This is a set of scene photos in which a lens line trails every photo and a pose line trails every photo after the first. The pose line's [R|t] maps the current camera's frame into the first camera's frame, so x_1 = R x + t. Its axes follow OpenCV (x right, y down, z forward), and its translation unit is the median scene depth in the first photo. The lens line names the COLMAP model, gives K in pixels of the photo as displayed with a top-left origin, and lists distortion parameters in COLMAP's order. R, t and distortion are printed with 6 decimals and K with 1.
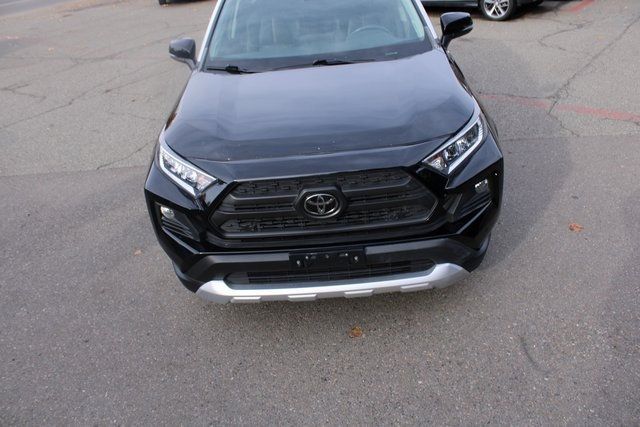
lens RADIAL K [[522.1, 0, 318.8], [0, 522.1, 210.4], [0, 0, 1]] dist [-0.166157, 0.132253]
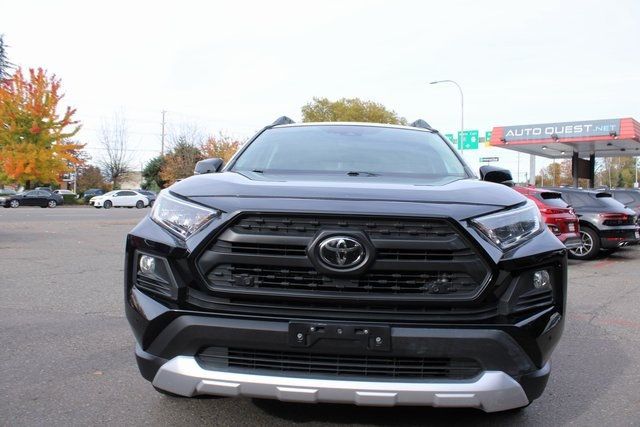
lens RADIAL K [[522.1, 0, 320.9], [0, 522.1, 214.6], [0, 0, 1]] dist [-0.166157, 0.132253]
pose [[0.989793, 0.131290, -0.055440, 0.008453], [-0.141710, 0.865371, -0.480678, 0.298995], [-0.015132, 0.483628, 0.875143, 0.275413]]
